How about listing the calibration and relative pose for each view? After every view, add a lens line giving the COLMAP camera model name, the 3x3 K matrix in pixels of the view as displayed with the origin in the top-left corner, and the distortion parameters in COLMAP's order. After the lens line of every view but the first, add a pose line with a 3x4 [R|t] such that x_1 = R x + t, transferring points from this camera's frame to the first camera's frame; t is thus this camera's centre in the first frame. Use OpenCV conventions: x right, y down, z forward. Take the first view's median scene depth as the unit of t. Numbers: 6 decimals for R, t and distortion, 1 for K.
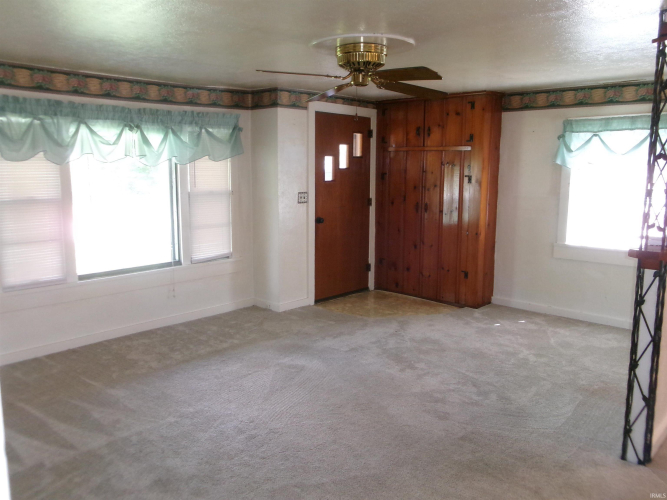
lens RADIAL K [[552.7, 0, 332.5], [0, 552.7, 248.9], [0, 0, 1]] dist [0.007224, 0.002755]
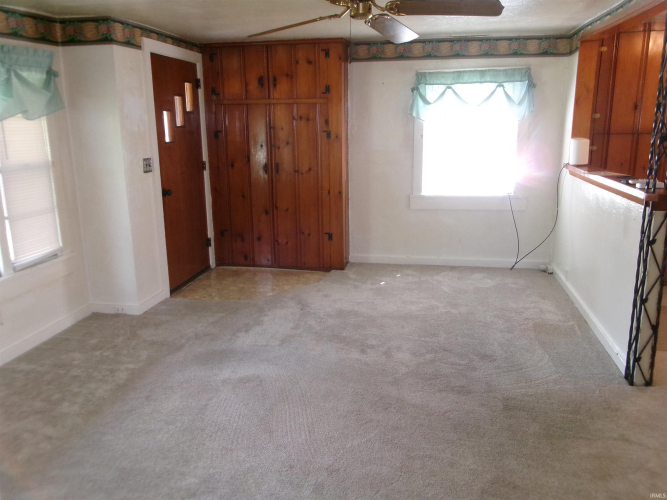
lens RADIAL K [[552.7, 0, 333.7], [0, 552.7, 250.0], [0, 0, 1]] dist [0.007224, 0.002755]
pose [[0.843562, -0.140839, 0.518236, -0.269375], [0.099919, 0.989310, 0.106217, -0.033170], [-0.527655, -0.037819, 0.848616, 0.205180]]
